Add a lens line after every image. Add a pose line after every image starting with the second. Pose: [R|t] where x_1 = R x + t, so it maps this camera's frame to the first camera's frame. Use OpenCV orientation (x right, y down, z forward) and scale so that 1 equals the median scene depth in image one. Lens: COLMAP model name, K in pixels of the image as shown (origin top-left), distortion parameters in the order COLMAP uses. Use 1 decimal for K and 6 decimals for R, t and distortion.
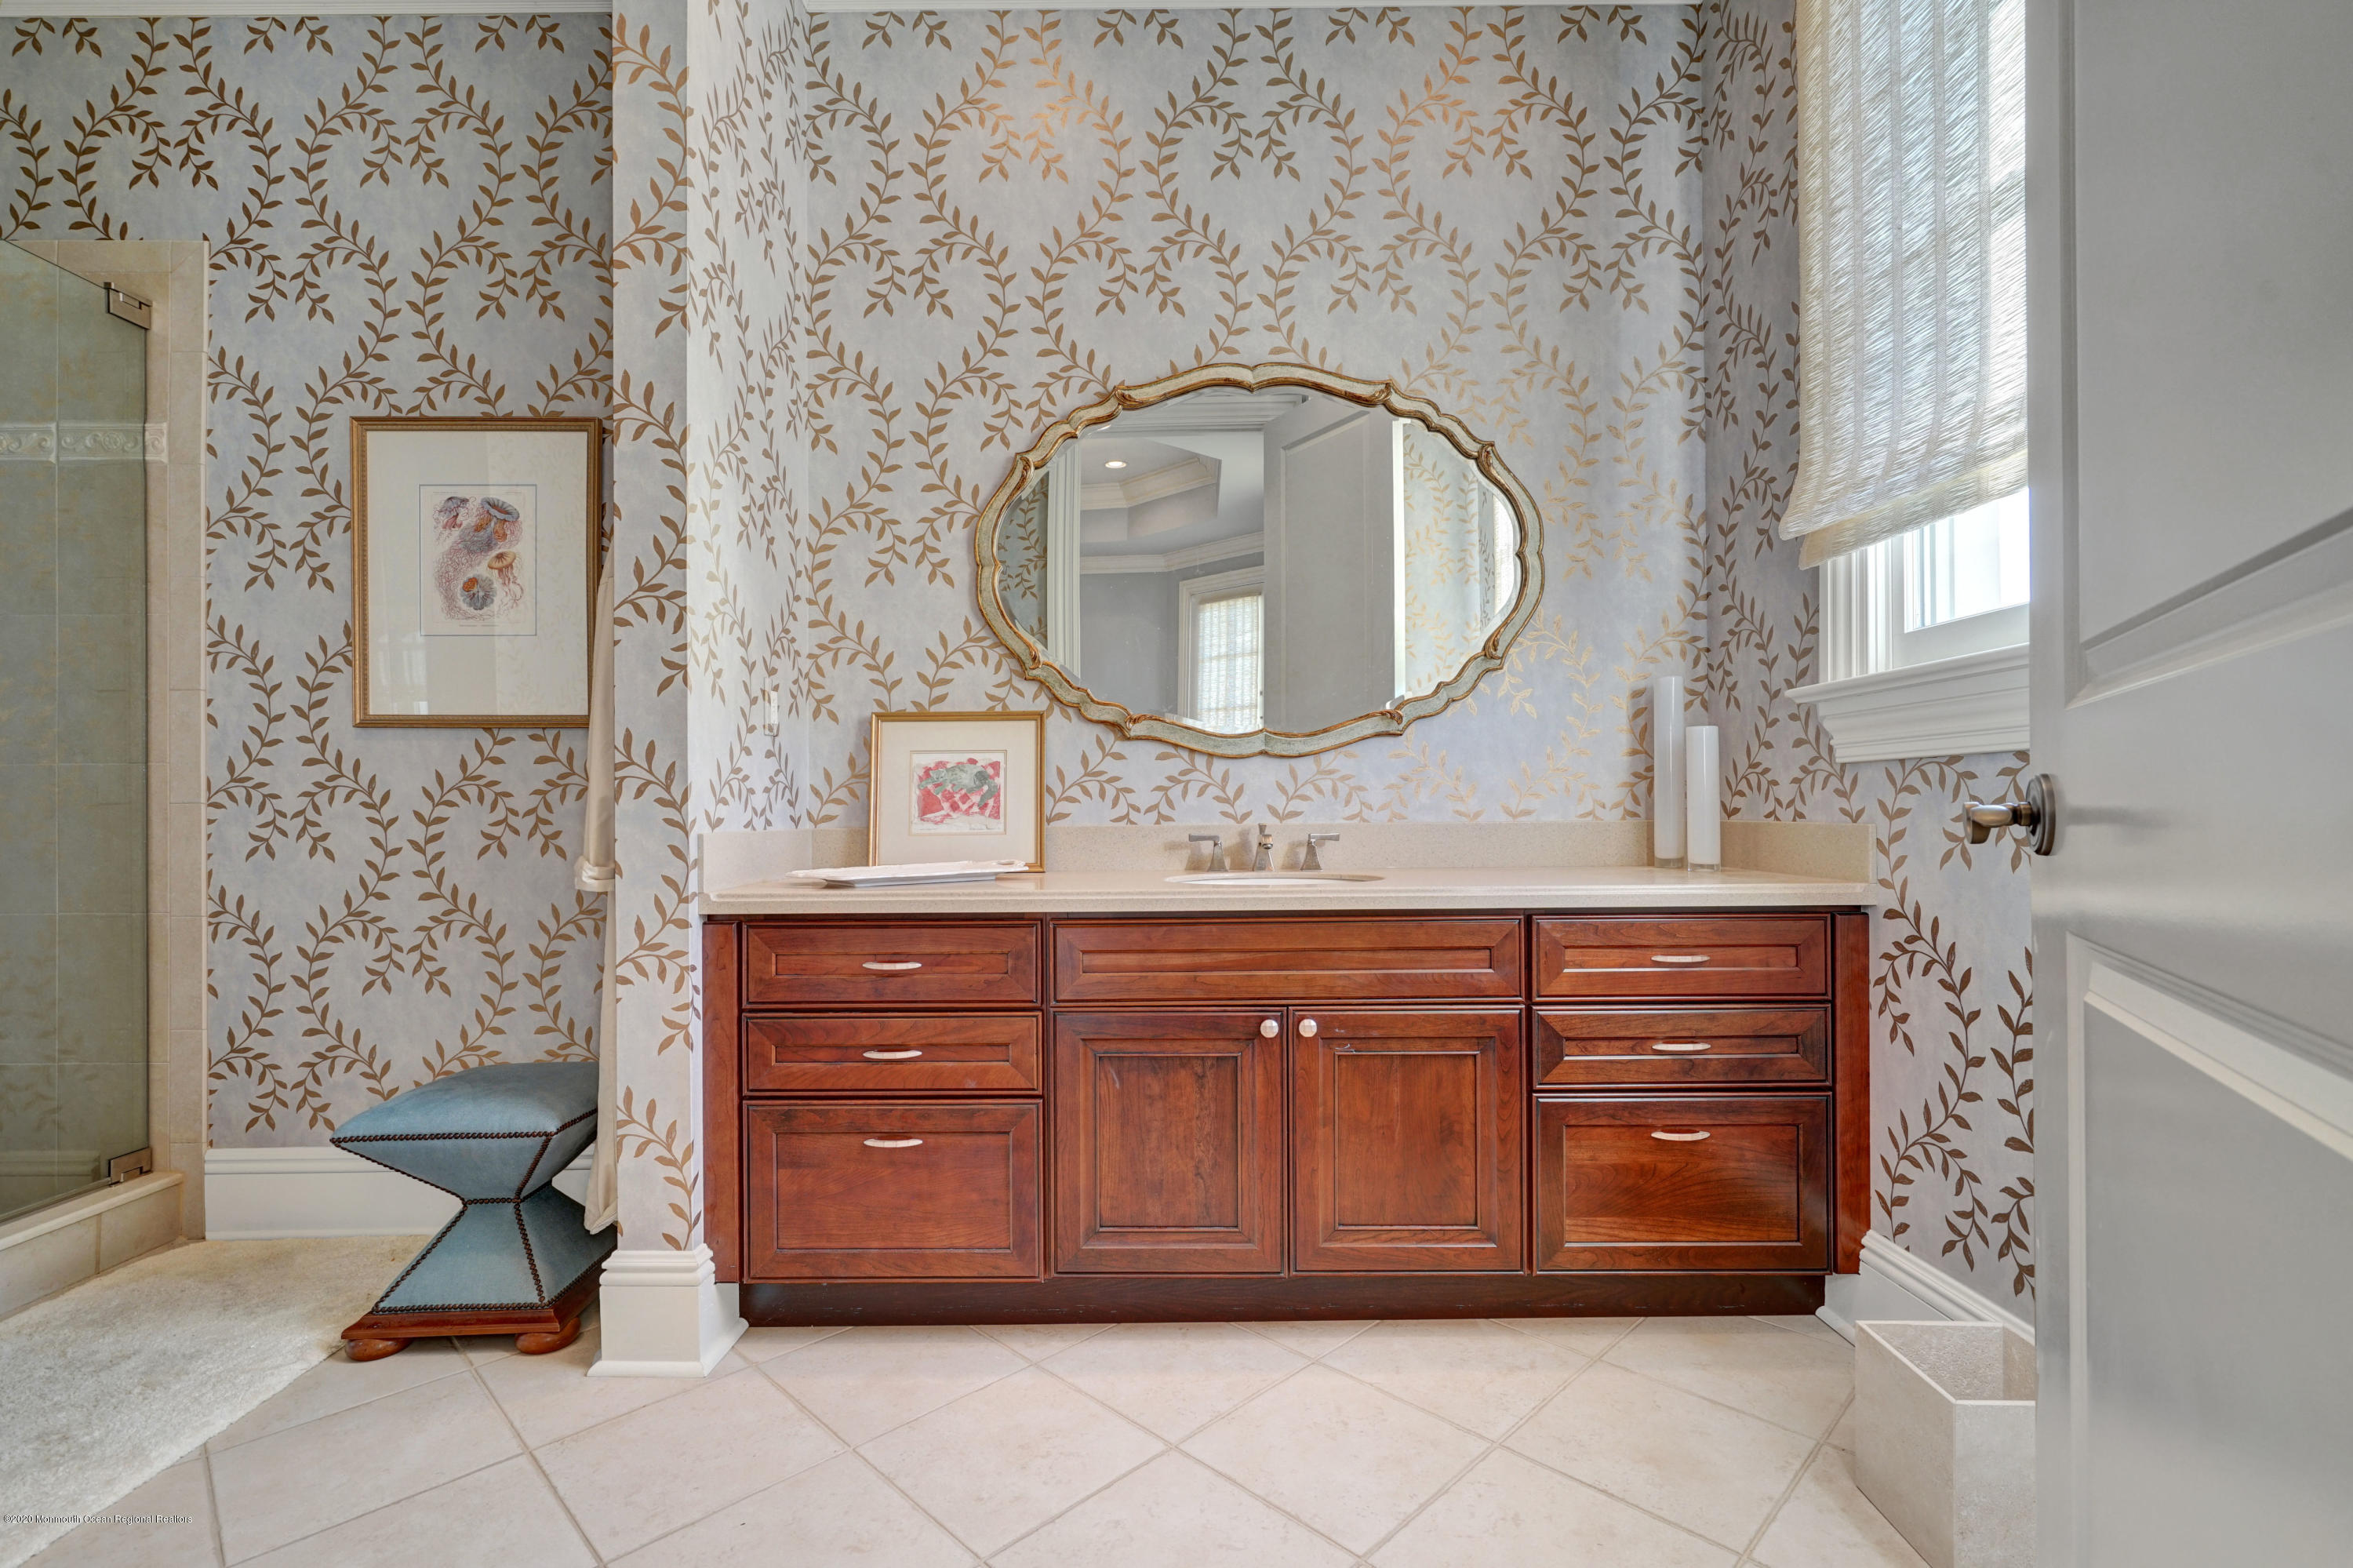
lens RADIAL K [[1082.4, 0, 1179.2], [0, 1082.4, 783.8], [0, 0, 1]] dist [0.000780, 0.001225]
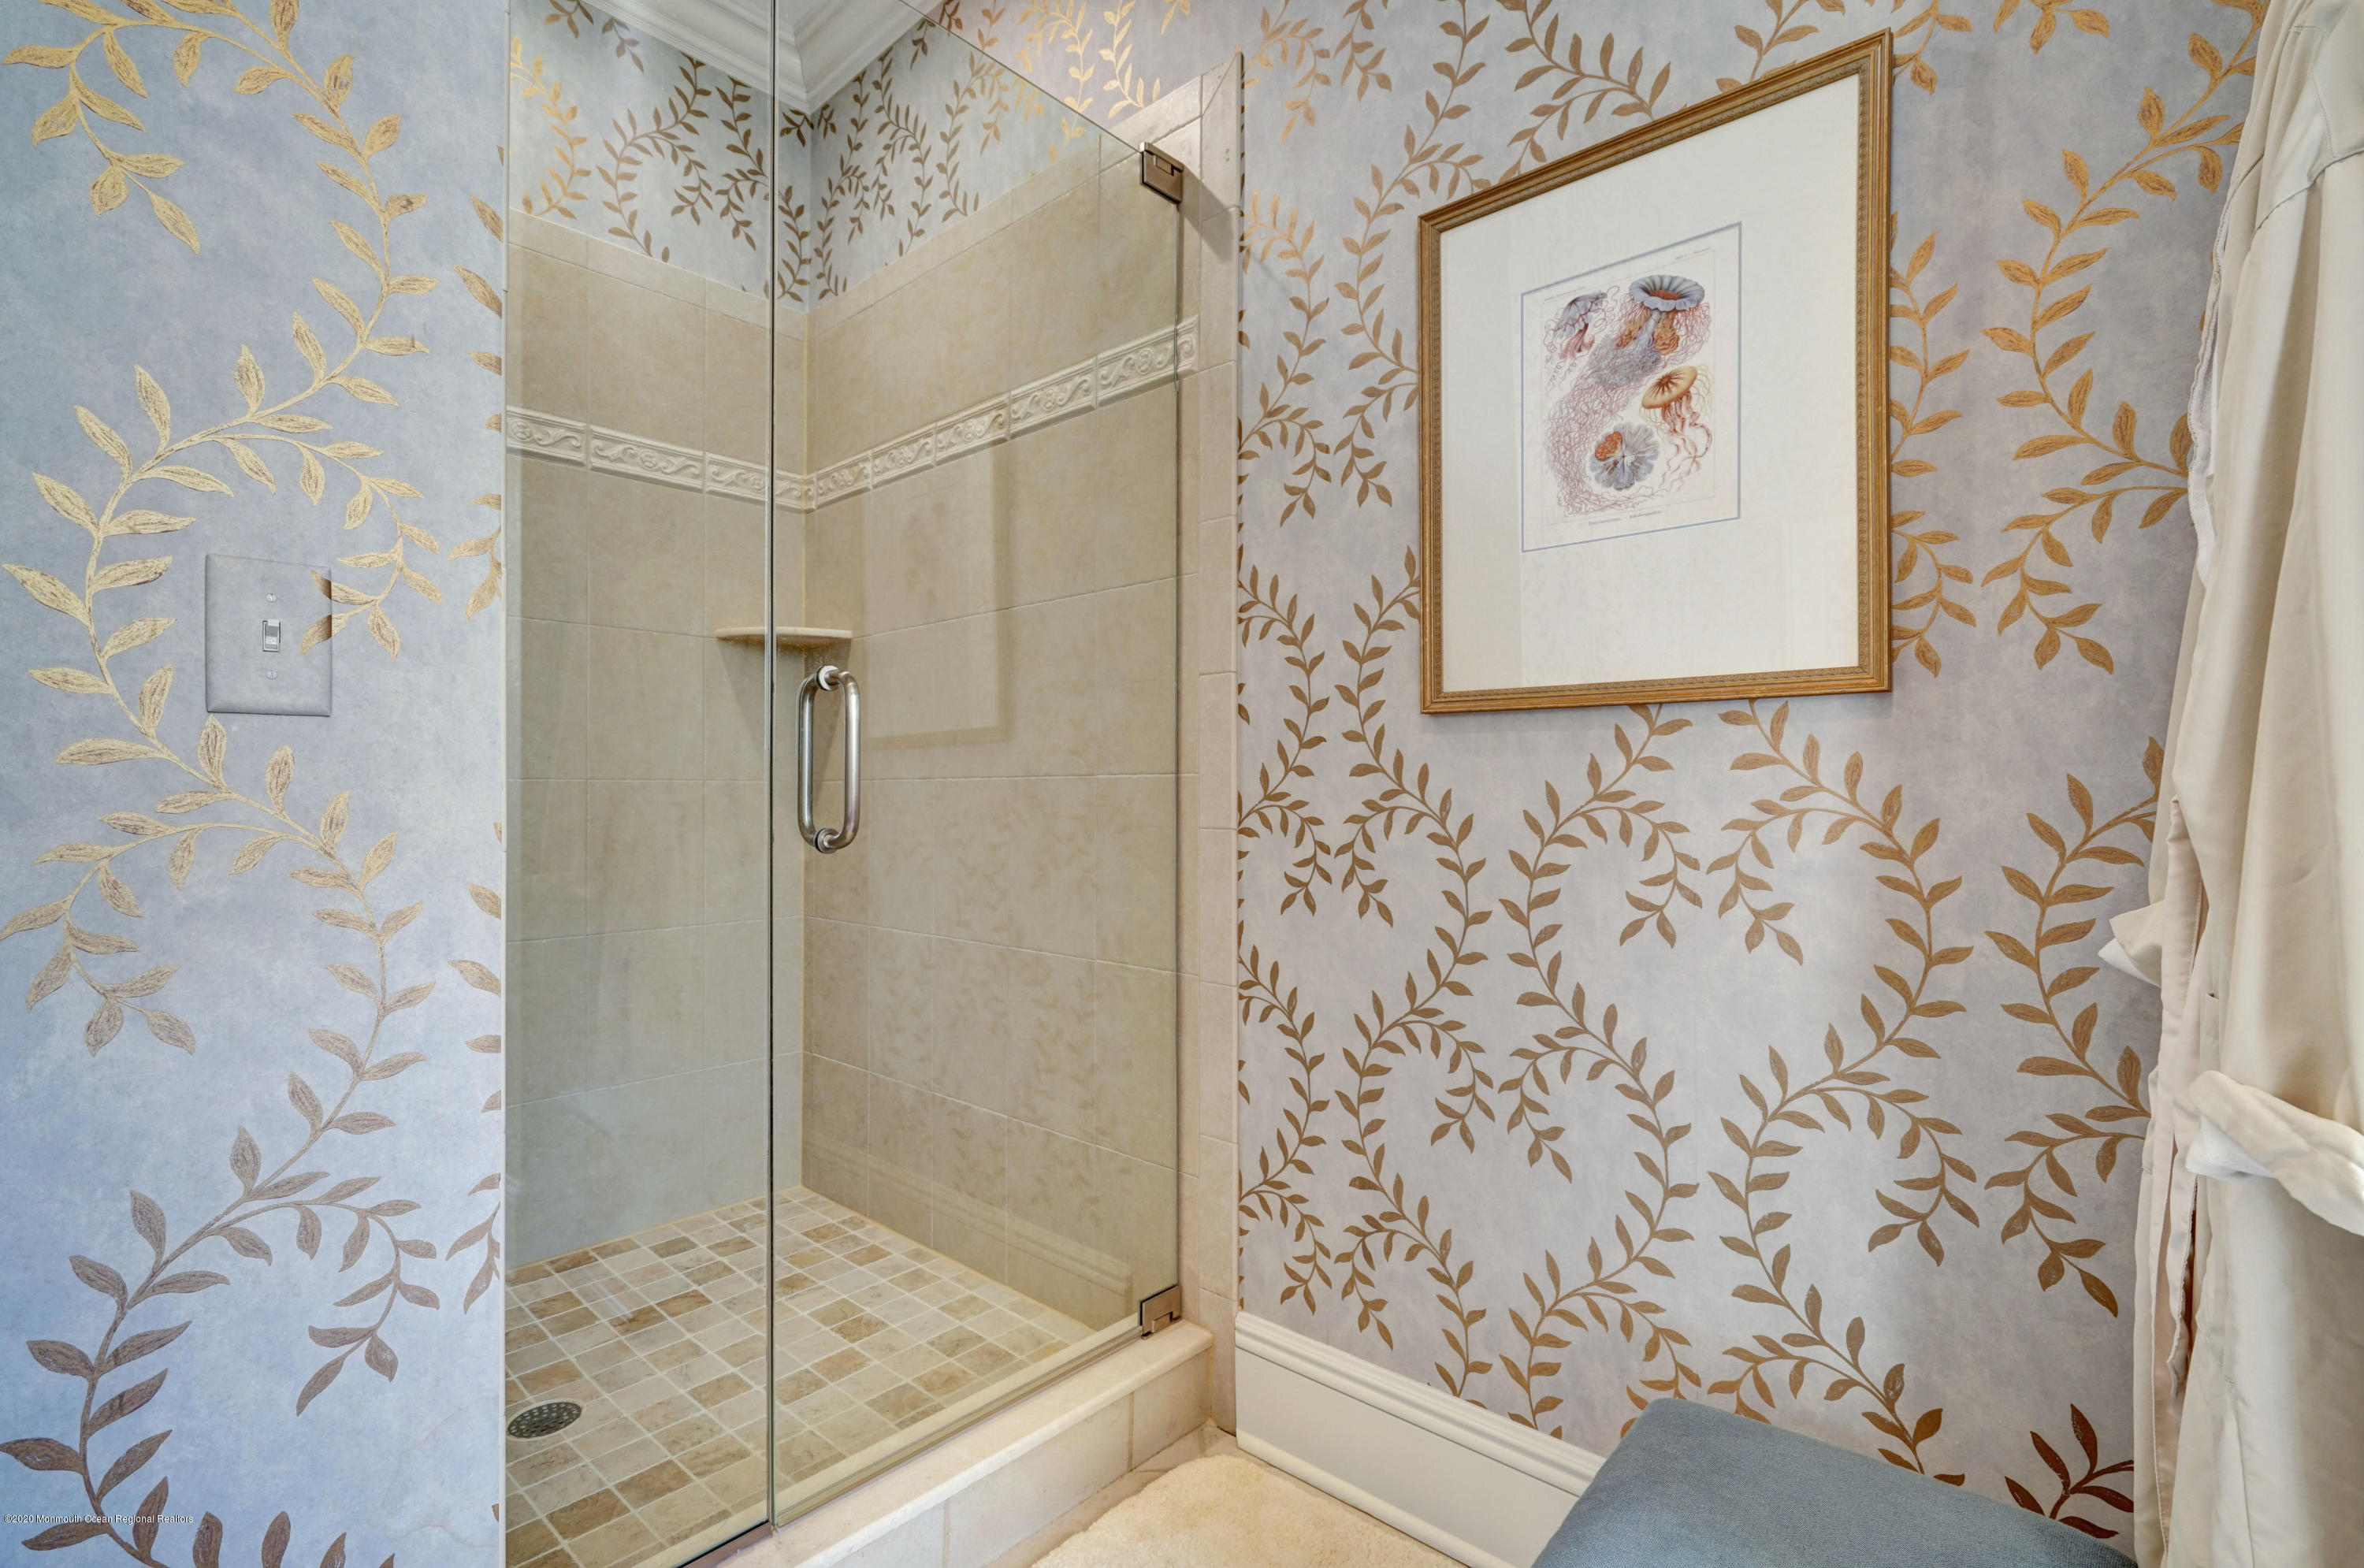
lens RADIAL K [[1087.4, 0, 1177.4], [0, 1087.4, 791.1], [0, 0, 1]] dist [0.000780, 0.001225]
pose [[0.740060, 0.003184, -0.672533, -0.442469], [-0.001779, 0.999995, 0.002778, -0.009070], [0.672538, -0.000859, 0.740062, 0.439783]]
